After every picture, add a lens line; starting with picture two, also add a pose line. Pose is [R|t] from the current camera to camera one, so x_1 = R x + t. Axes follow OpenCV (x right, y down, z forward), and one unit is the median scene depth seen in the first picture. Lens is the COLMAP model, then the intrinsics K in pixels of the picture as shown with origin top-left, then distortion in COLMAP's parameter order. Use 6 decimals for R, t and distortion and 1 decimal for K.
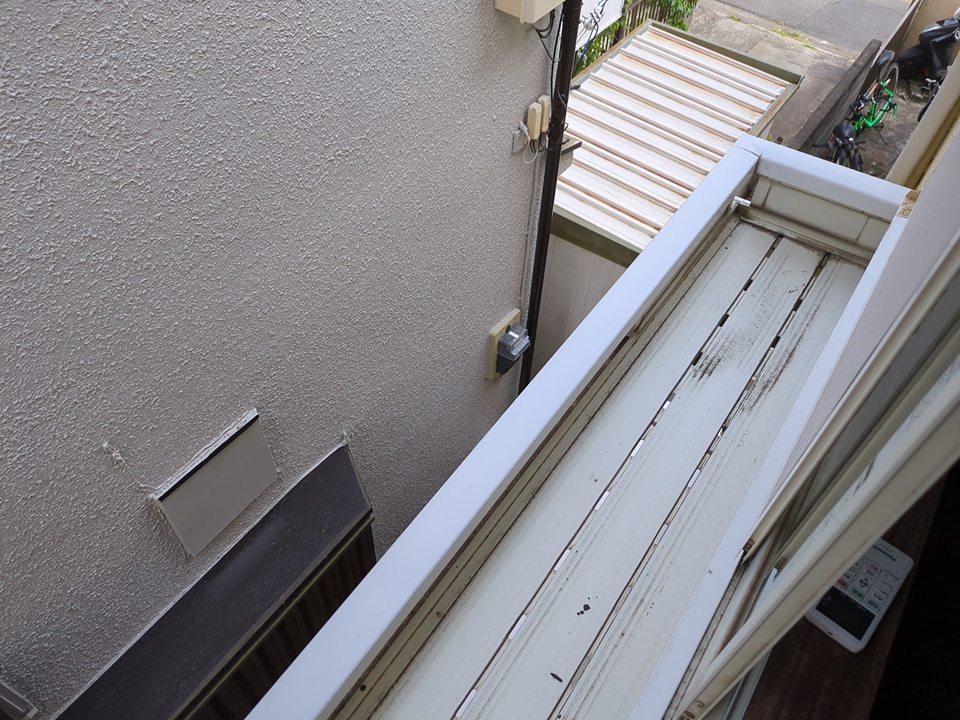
lens RADIAL K [[731.7, 0, 461.5], [0, 731.7, 360.5], [0, 0, 1]] dist [0.038736, -0.035426]
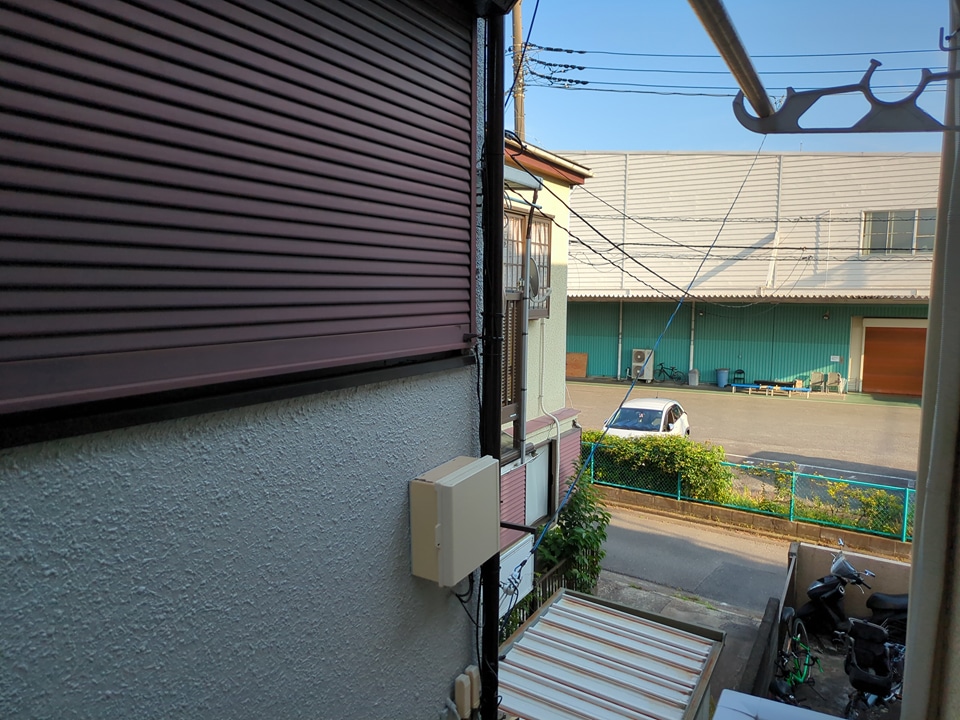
lens RADIAL K [[731.7, 0, 461.5], [0, 731.7, 360.5], [0, 0, 1]] dist [0.038736, -0.035426]
pose [[0.992814, -0.021032, 0.117809, 0.003365], [0.095840, 0.729269, -0.677482, -0.025969], [-0.071665, 0.683904, 0.726043, 0.096563]]
